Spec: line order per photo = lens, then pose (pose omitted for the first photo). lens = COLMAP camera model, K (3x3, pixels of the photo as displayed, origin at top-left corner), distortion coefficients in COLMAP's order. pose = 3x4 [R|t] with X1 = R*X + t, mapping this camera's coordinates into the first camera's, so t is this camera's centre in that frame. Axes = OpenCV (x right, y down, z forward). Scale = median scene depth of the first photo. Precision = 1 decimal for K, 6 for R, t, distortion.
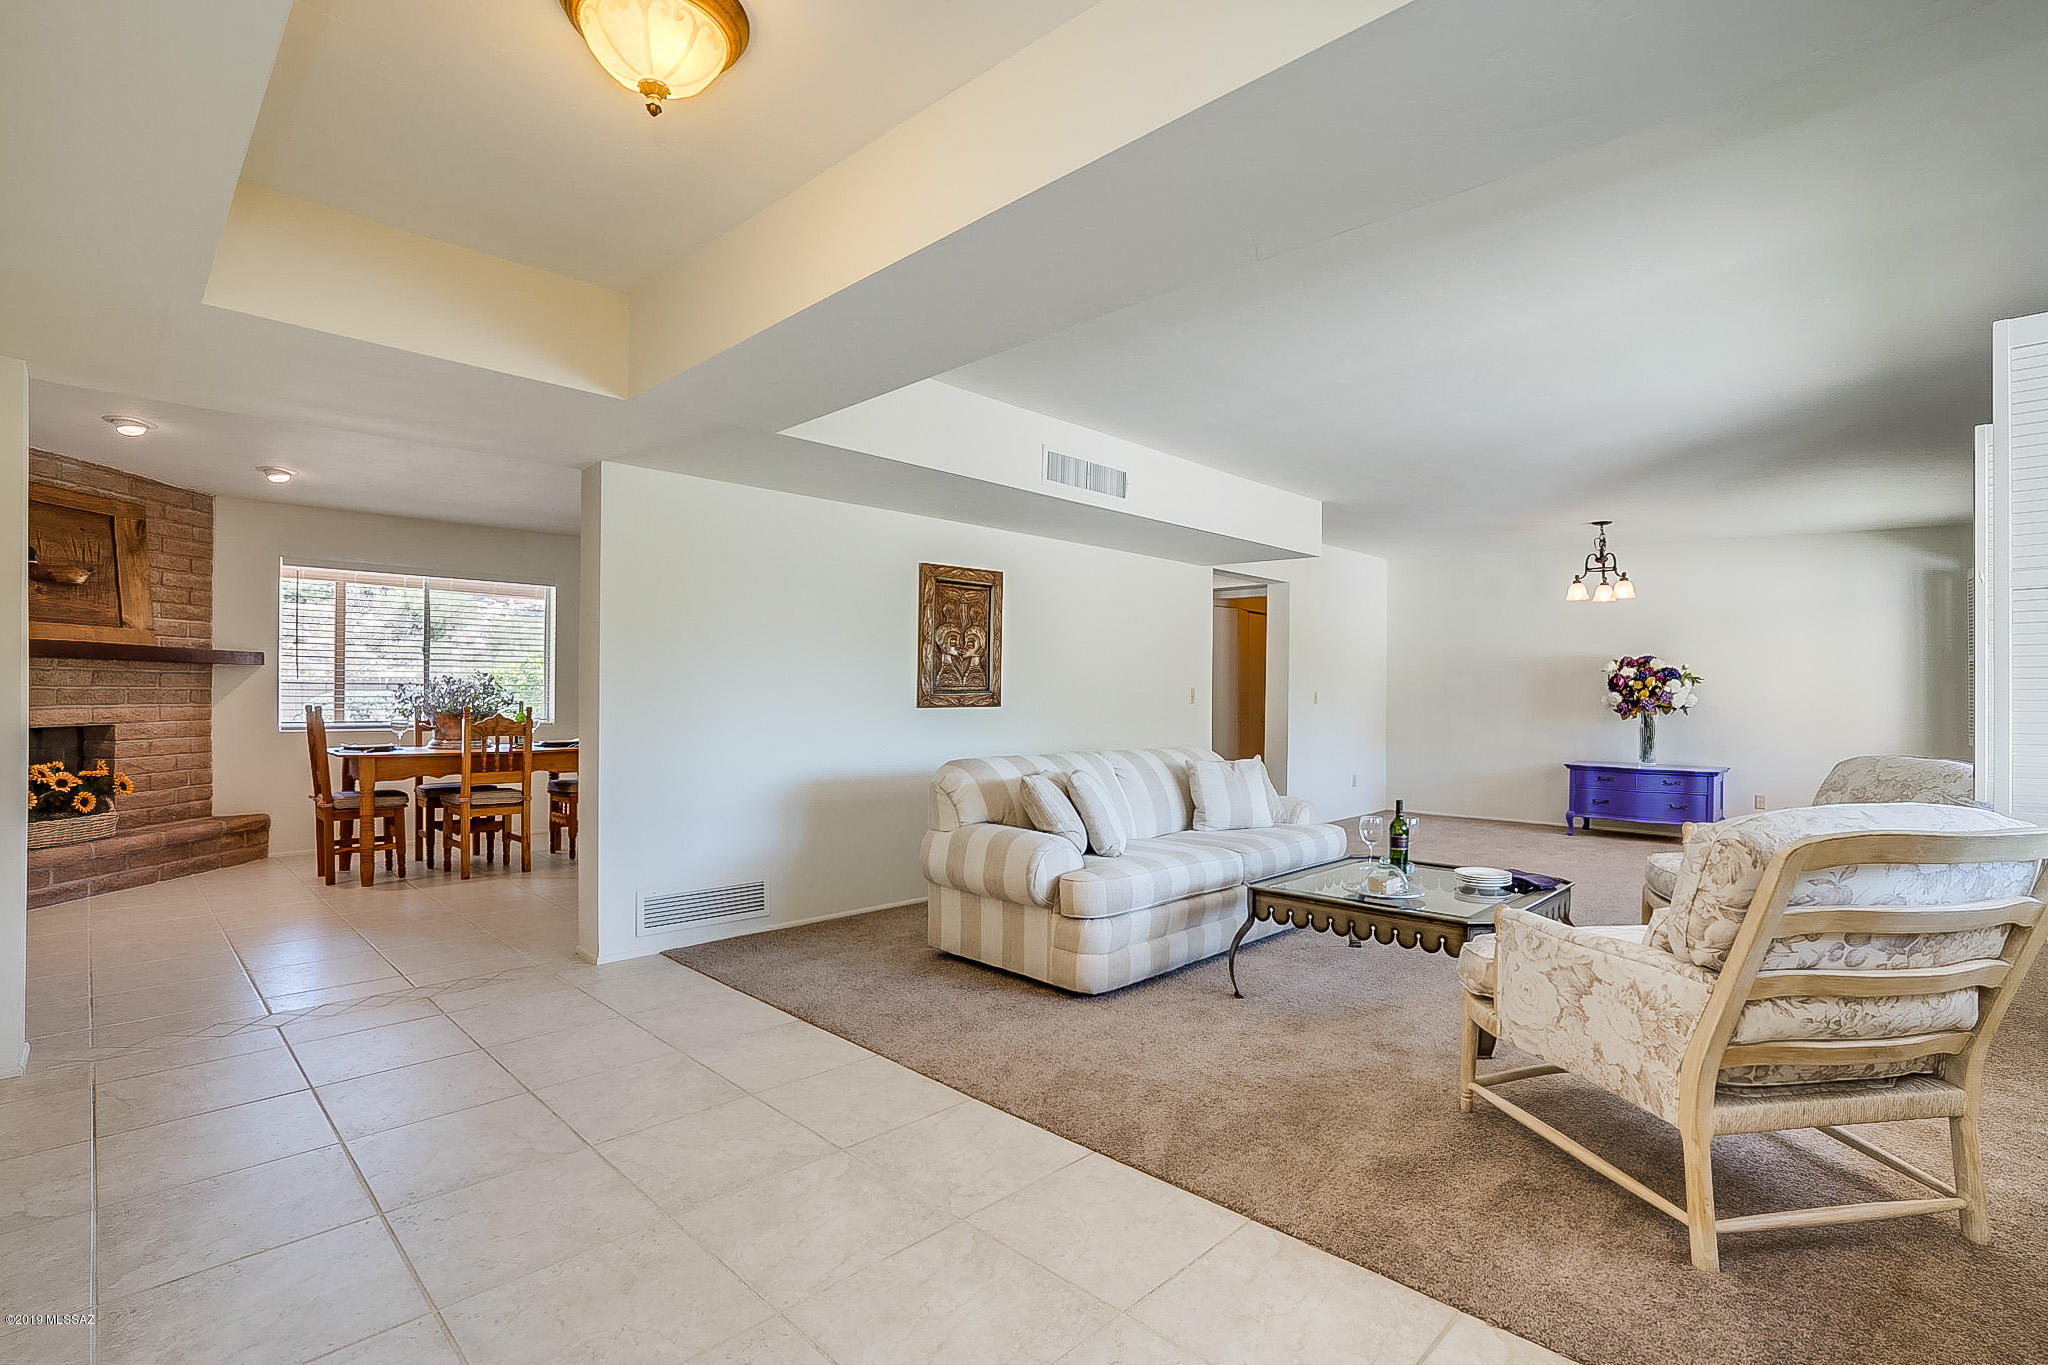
lens RADIAL K [[958.2, 0, 1037.2], [0, 958.2, 682.4], [0, 0, 1]] dist [-0.032010, 0.005959]
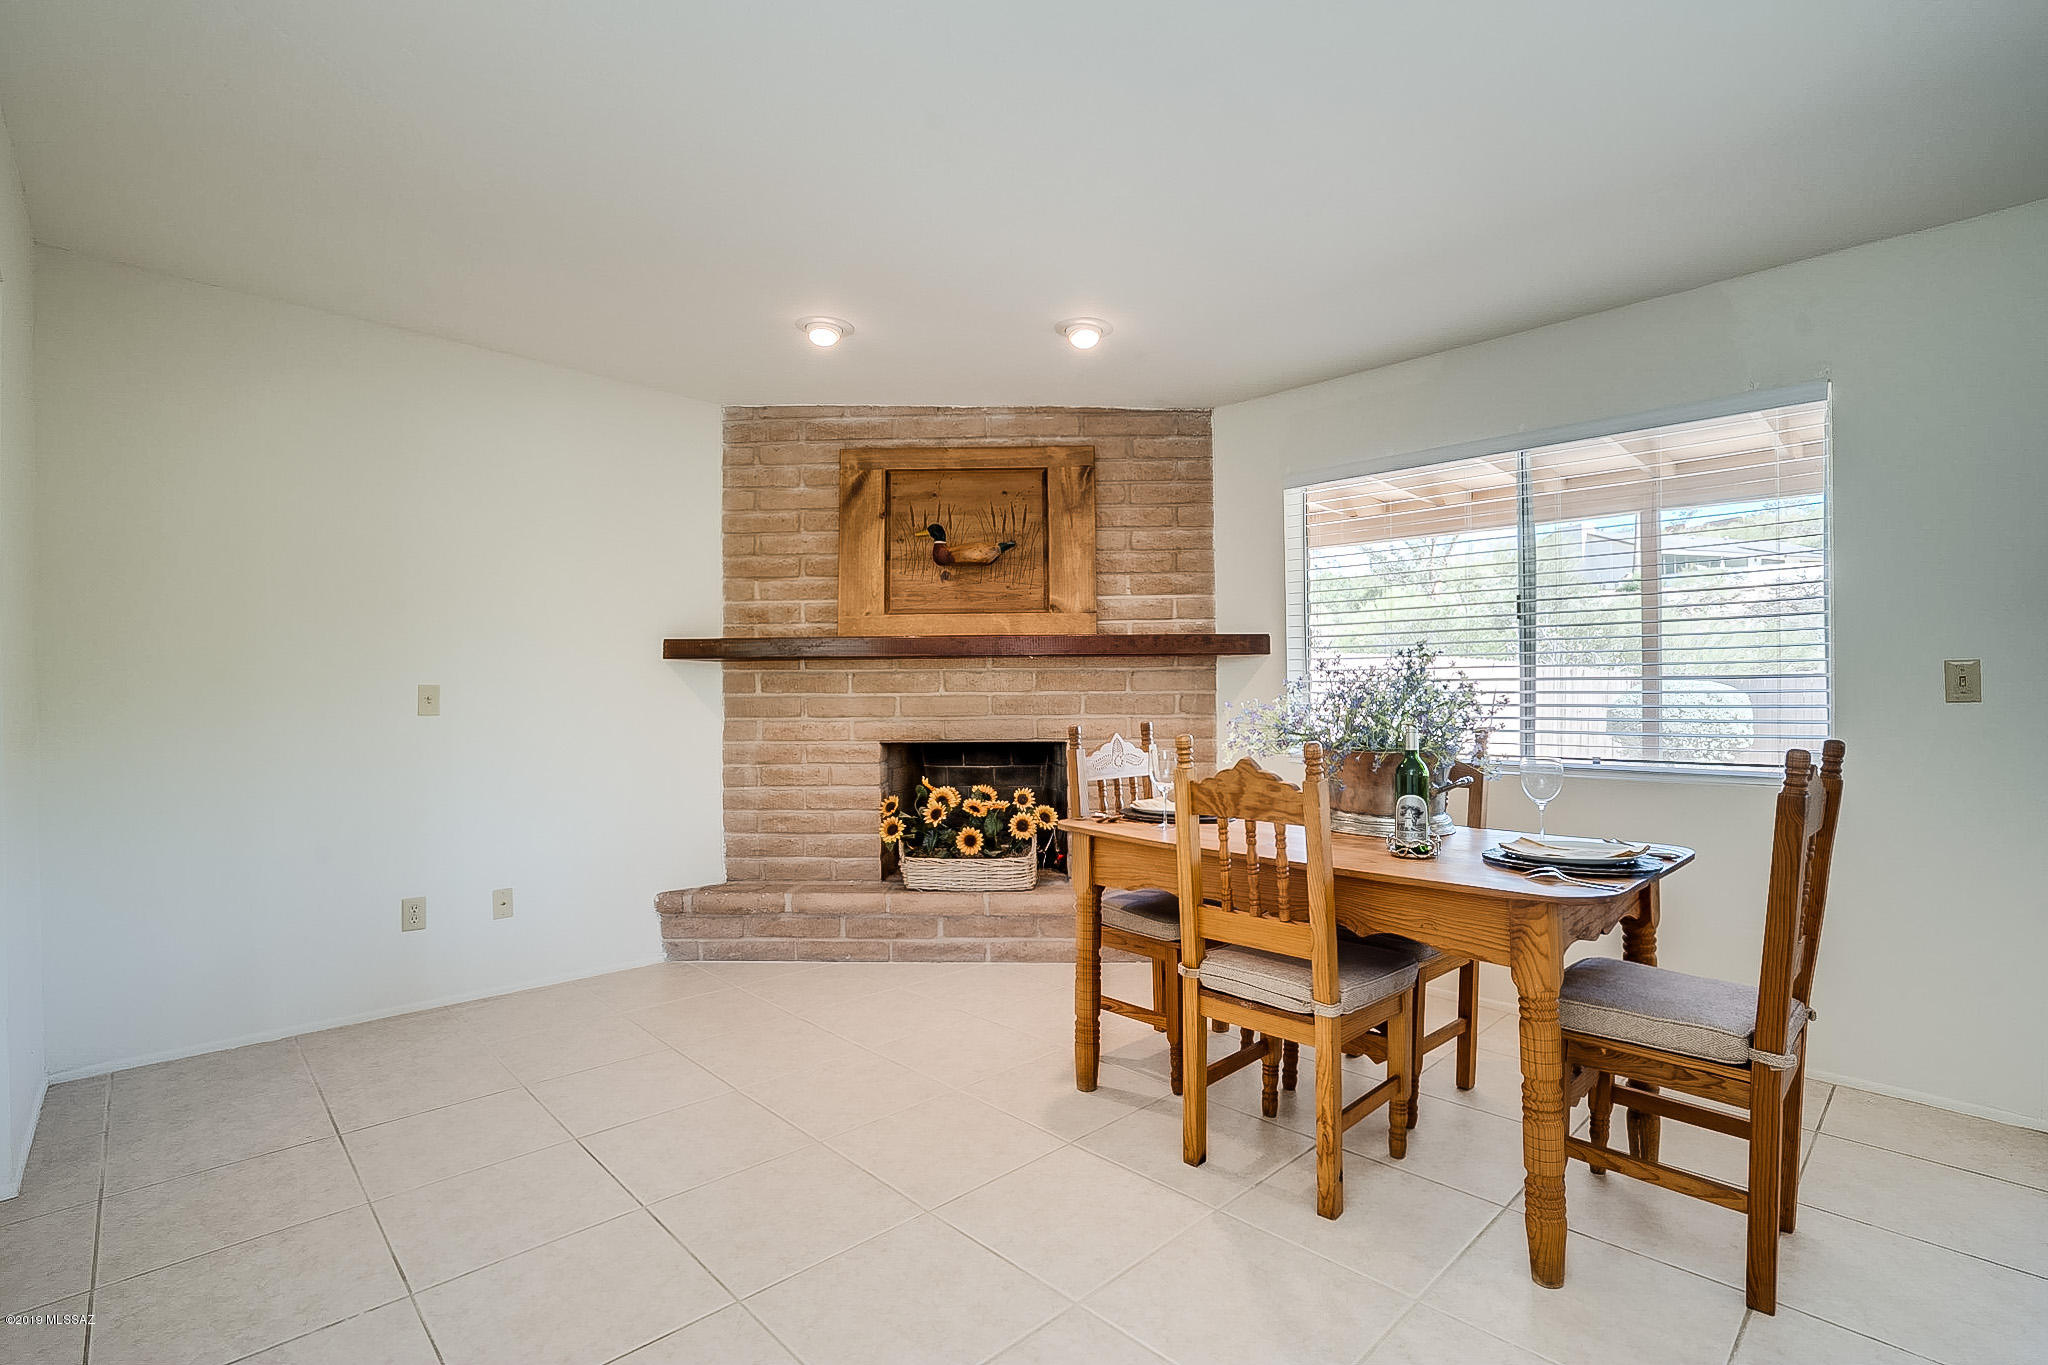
lens RADIAL K [[958.2, 0, 1016.1], [0, 958.2, 694.3], [0, 0, 1]] dist [-0.032010, 0.005959]
pose [[-0.020992, -0.001749, -0.999778, -0.202754], [0.016471, 0.999862, -0.002095, 0.007589], [0.999644, -0.016511, -0.020960, 0.956213]]
